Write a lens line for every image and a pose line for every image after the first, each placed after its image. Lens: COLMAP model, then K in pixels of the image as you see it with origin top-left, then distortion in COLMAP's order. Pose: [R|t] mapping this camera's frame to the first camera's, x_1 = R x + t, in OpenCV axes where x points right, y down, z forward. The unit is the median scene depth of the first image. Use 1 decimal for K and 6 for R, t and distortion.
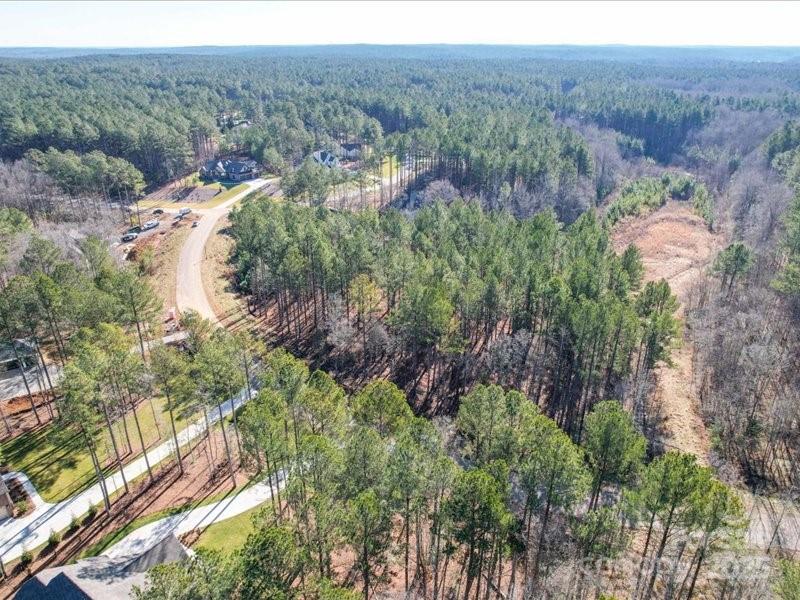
lens RADIAL K [[577.0, 0, 400.0], [0, 577.0, 300.0], [0, 0, 1]] dist [-0.079252, 0.077660]
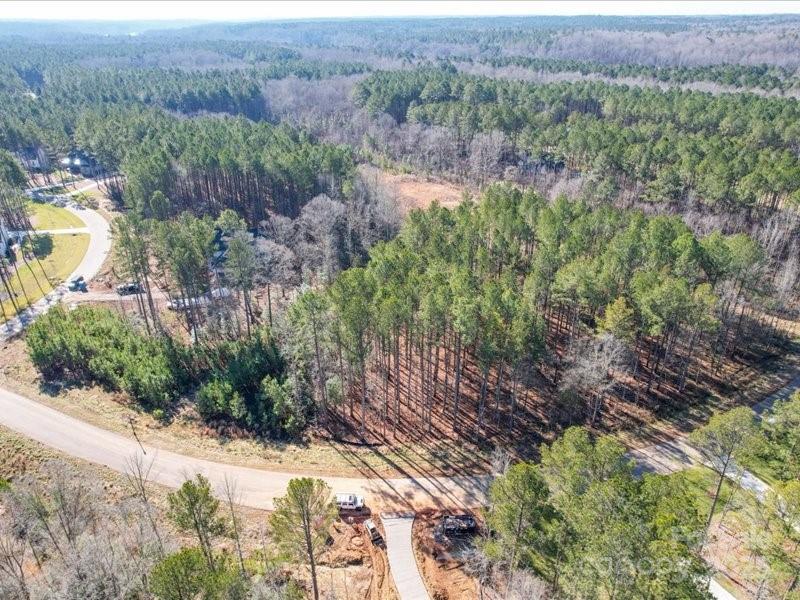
lens RADIAL K [[577.0, 0, 400.0], [0, 577.0, 300.0], [0, 0, 1]] dist [-0.079252, 0.077660]
pose [[0.538610, -0.382919, 0.750515, -0.415553], [0.354262, 0.911118, 0.210622, -0.159029], [-0.764459, 0.152435, 0.626391, 0.329347]]
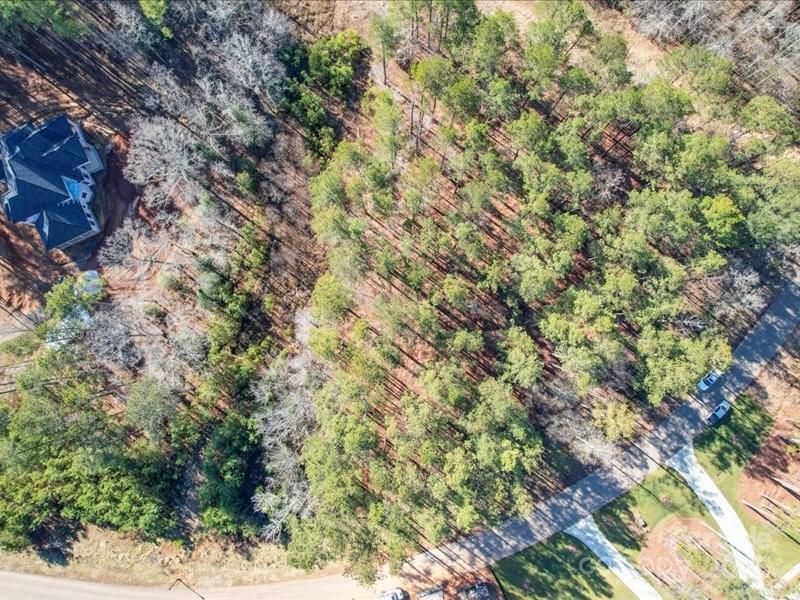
lens RADIAL K [[577.0, 0, 400.0], [0, 577.0, 300.0], [0, 0, 1]] dist [-0.079252, 0.077660]
pose [[0.279580, -0.960089, -0.007965, 0.012639], [0.401316, 0.109320, 0.909392, -0.411987], [-0.872227, -0.257445, 0.415863, 0.456755]]
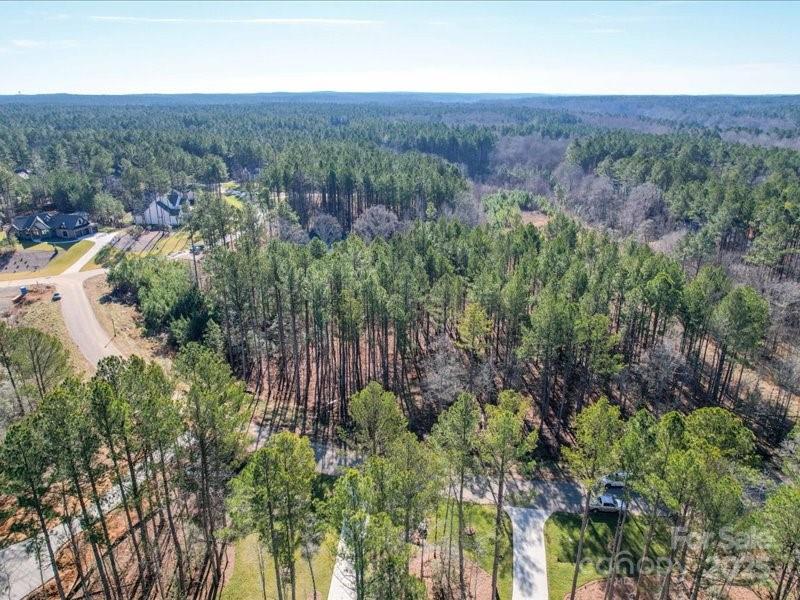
lens RADIAL K [[577.0, 0, 400.0], [0, 577.0, 300.0], [0, 0, 1]] dist [-0.079252, 0.077660]
pose [[0.894894, -0.154249, 0.418775, -0.229110], [0.185301, 0.982085, -0.034242, -0.018786], [-0.405990, 0.108242, 0.907444, 0.141642]]
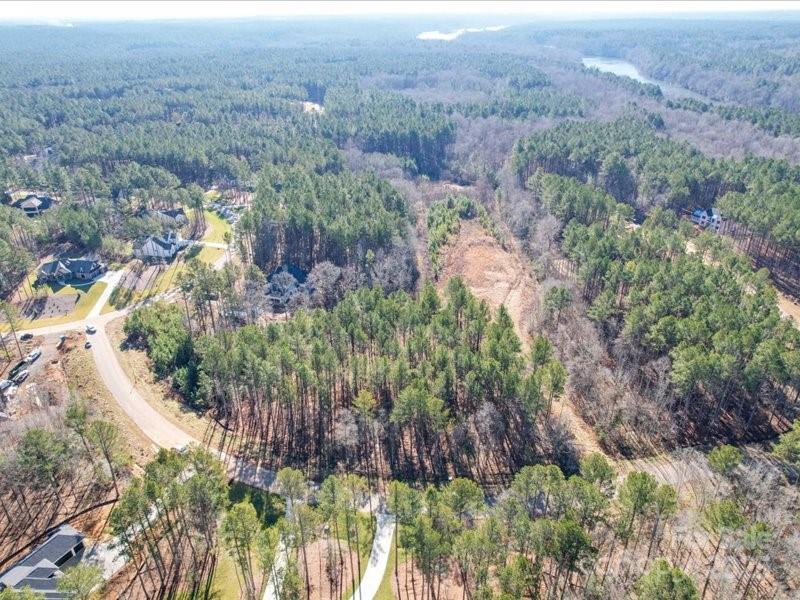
lens RADIAL K [[577.0, 0, 400.0], [0, 577.0, 300.0], [0, 0, 1]] dist [-0.079252, 0.077660]
pose [[0.886666, -0.217498, 0.408065, -0.223147], [0.198656, 0.976057, 0.088586, -0.159596], [-0.417562, 0.002519, 0.908645, -0.109287]]
